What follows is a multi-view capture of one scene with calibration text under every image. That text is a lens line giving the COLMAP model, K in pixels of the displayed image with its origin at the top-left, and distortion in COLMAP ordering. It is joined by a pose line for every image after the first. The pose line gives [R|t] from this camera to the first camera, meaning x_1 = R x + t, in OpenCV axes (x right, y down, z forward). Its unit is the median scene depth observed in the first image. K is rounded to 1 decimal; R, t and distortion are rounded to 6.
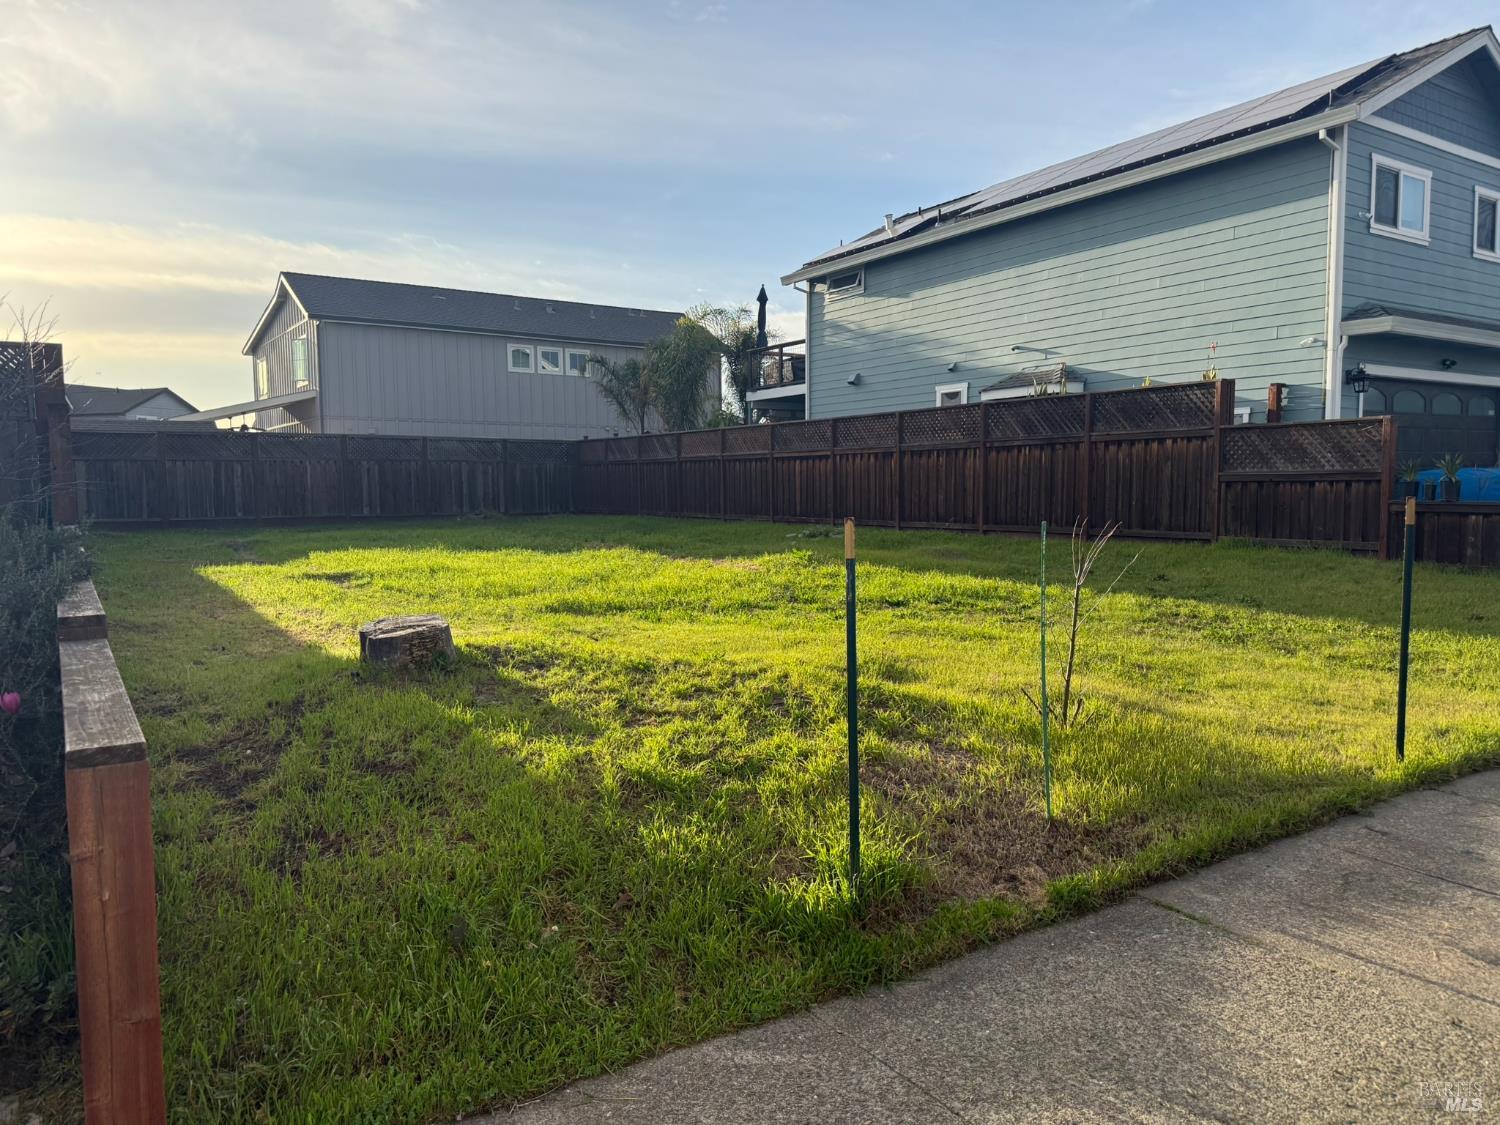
lens RADIAL K [[1067.8, 0, 762.1], [0, 1067.8, 595.3], [0, 0, 1]] dist [0.034277, -0.045657]
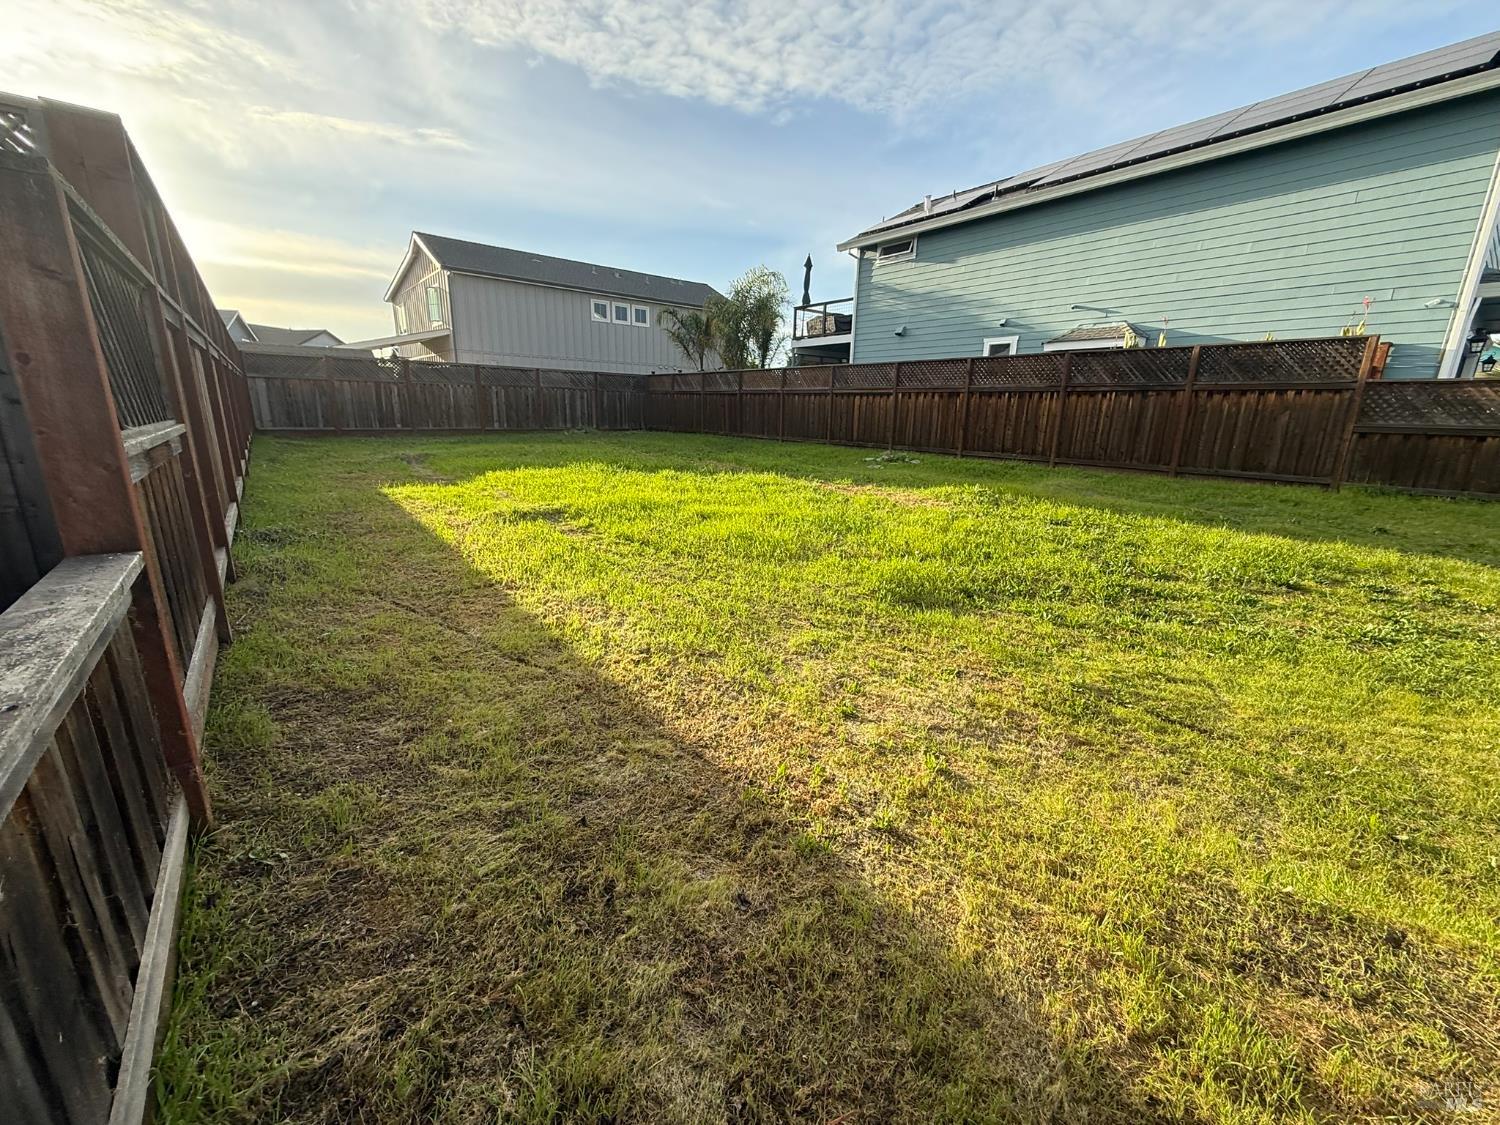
lens RADIAL K [[604.5, 0, 741.8], [0, 604.5, 569.9], [0, 0, 1]] dist [-0.005257, 0.001705]
pose [[0.996467, 0.007816, 0.083620, -0.170523], [-0.020996, 0.987227, 0.157929, -0.034829], [-0.081317, -0.159127, 0.983903, 0.287564]]
